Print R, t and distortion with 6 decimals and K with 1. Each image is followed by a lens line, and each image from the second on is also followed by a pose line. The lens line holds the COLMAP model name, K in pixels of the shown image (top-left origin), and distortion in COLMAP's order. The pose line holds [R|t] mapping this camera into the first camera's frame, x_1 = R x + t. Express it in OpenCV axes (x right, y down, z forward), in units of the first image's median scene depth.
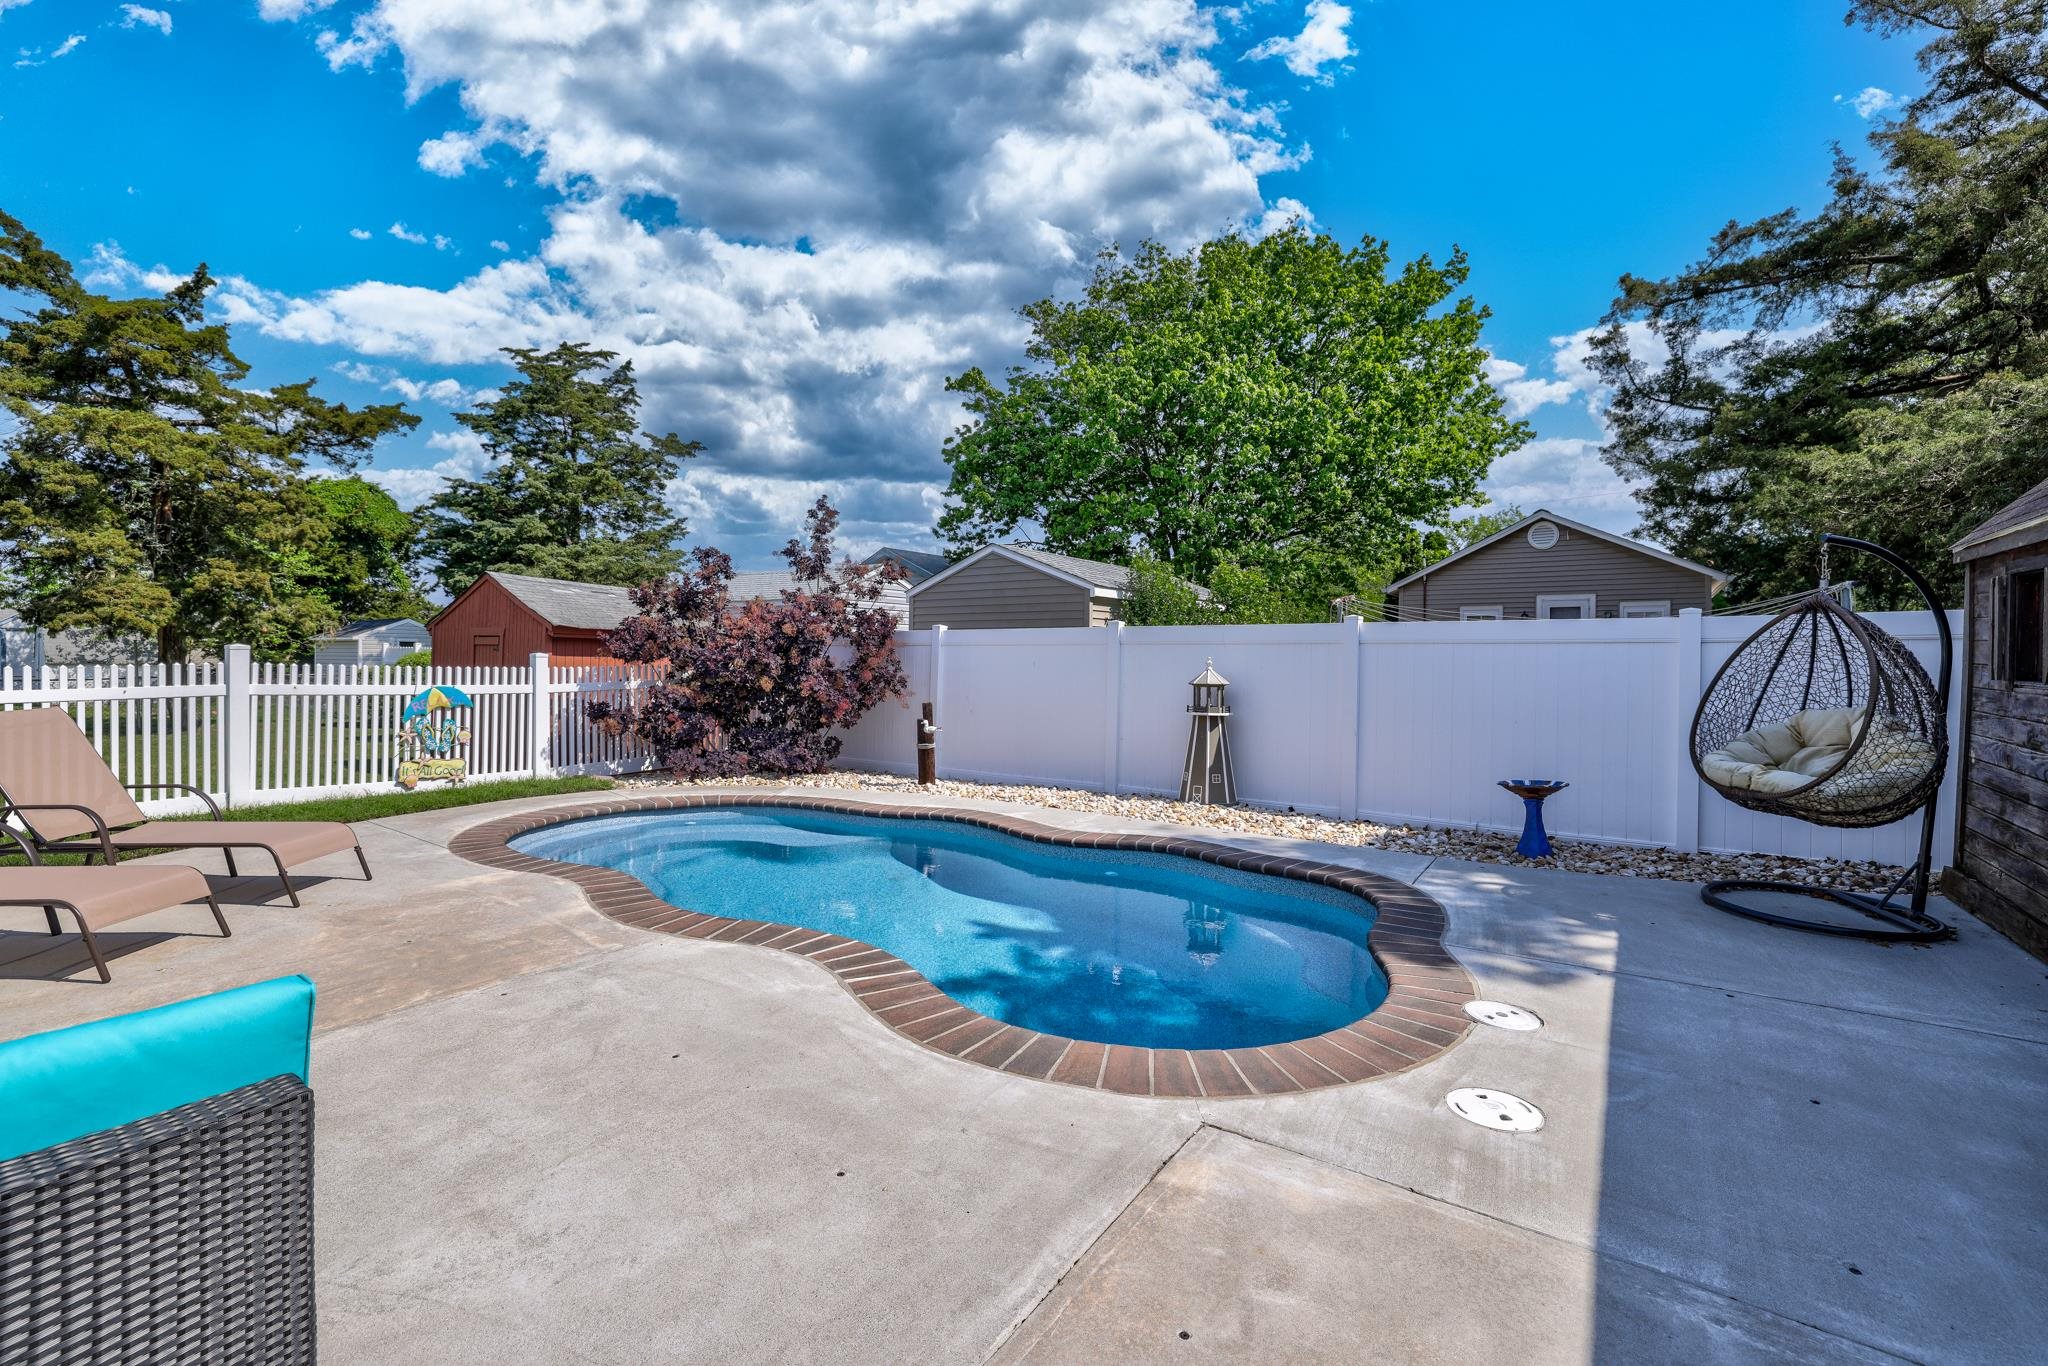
lens RADIAL K [[877.5, 0, 1031.4], [0, 877.5, 660.3], [0, 0, 1]] dist [-0.046031, 0.016035]
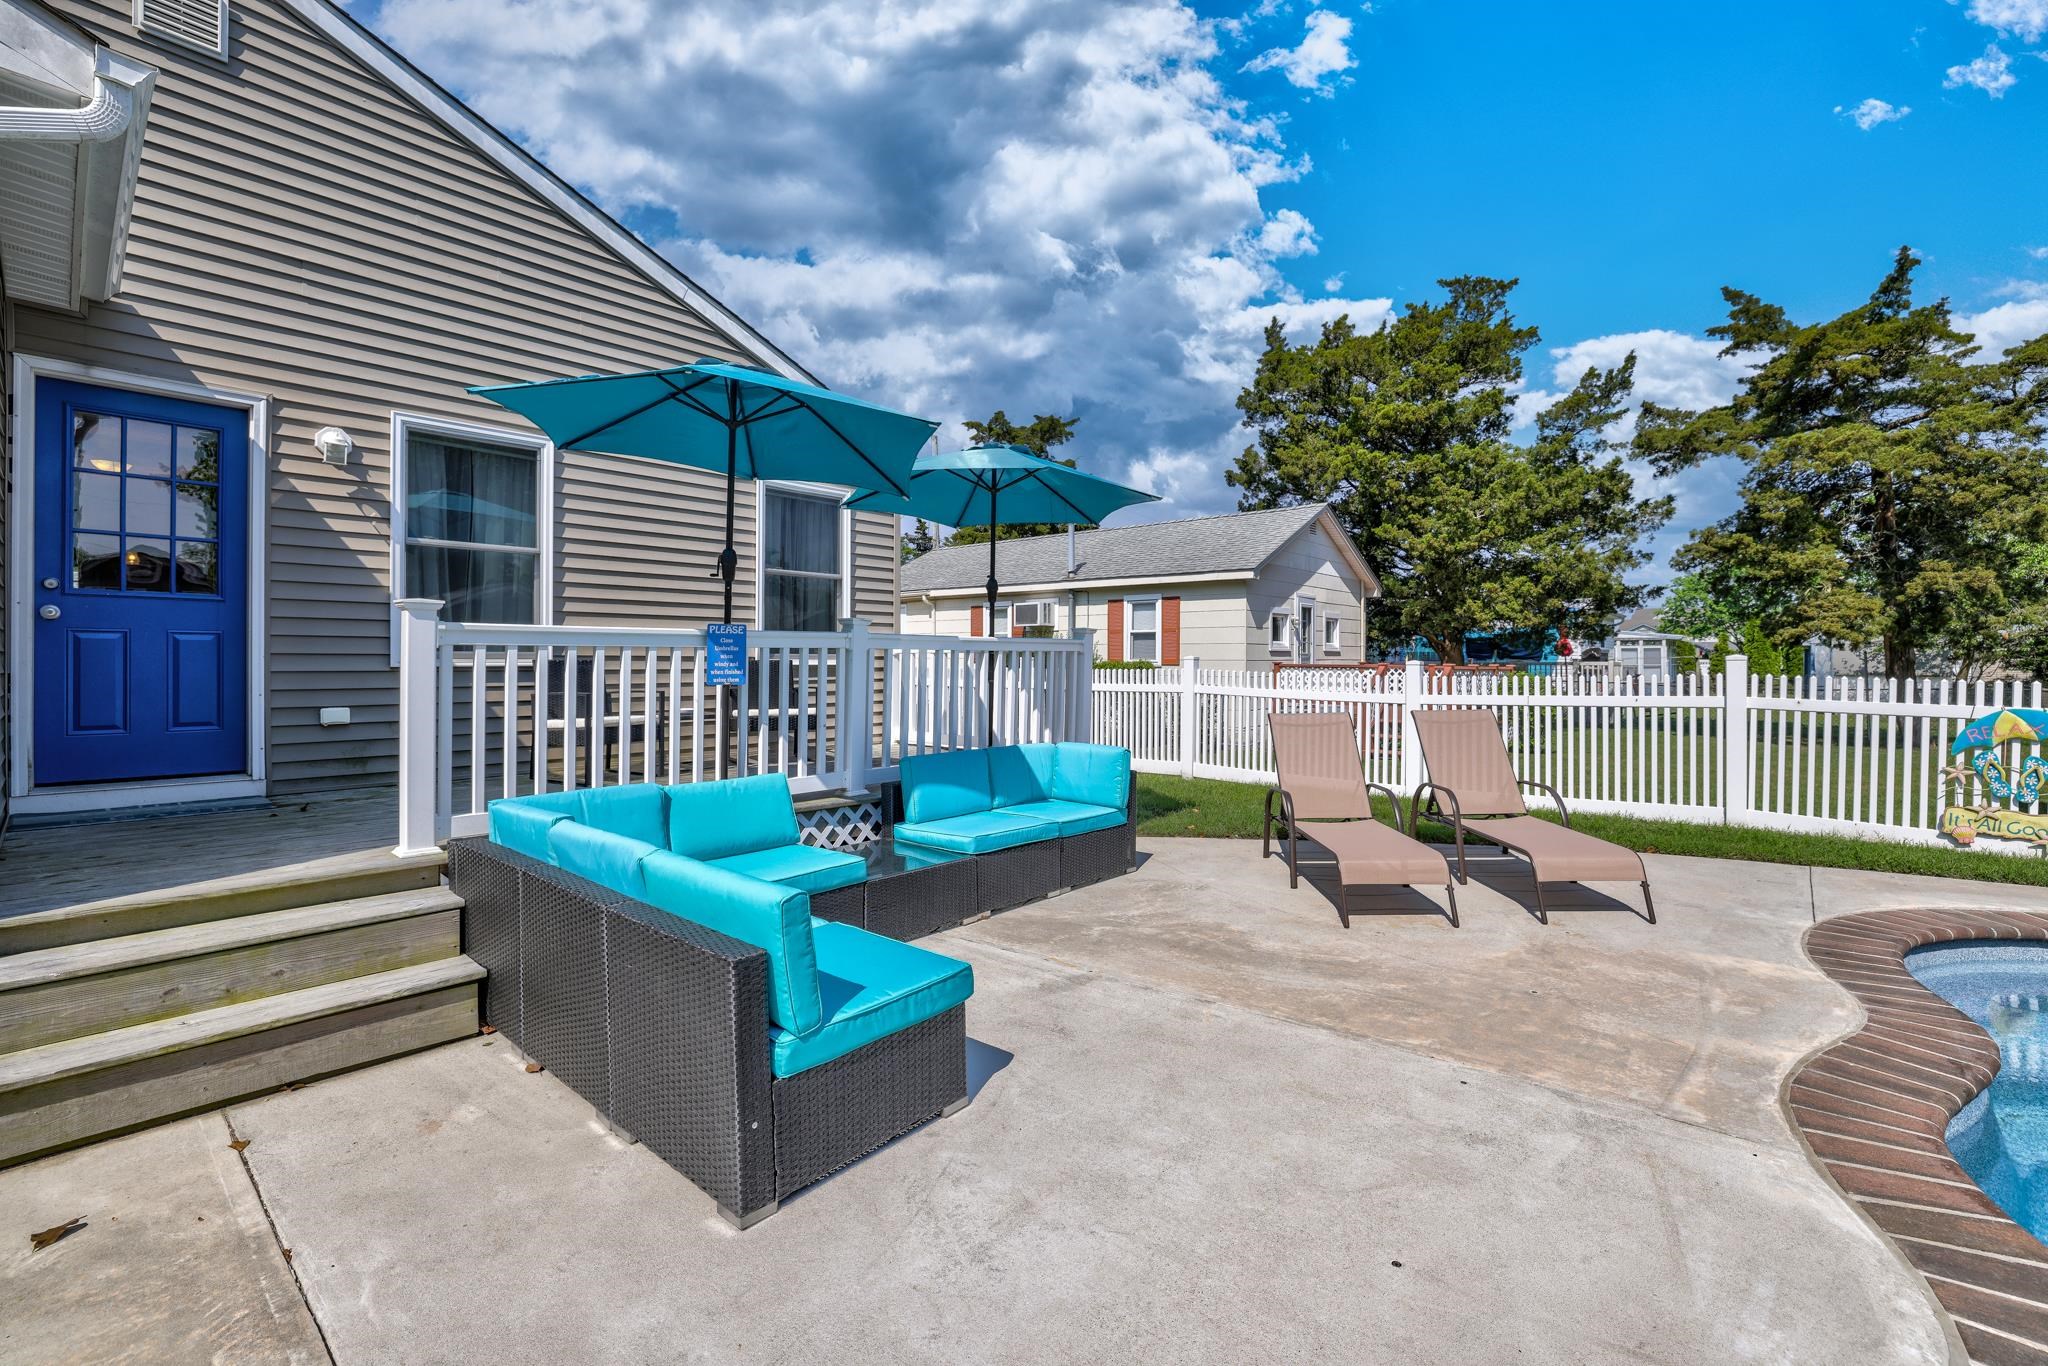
lens RADIAL K [[877.5, 0, 1031.4], [0, 877.5, 660.3], [0, 0, 1]] dist [-0.046031, 0.016035]
pose [[-0.110716, -0.011581, -0.993785, 0.111774], [-0.002706, 0.999932, -0.011351, 0.000416], [0.993848, 0.001433, -0.110740, 0.315270]]
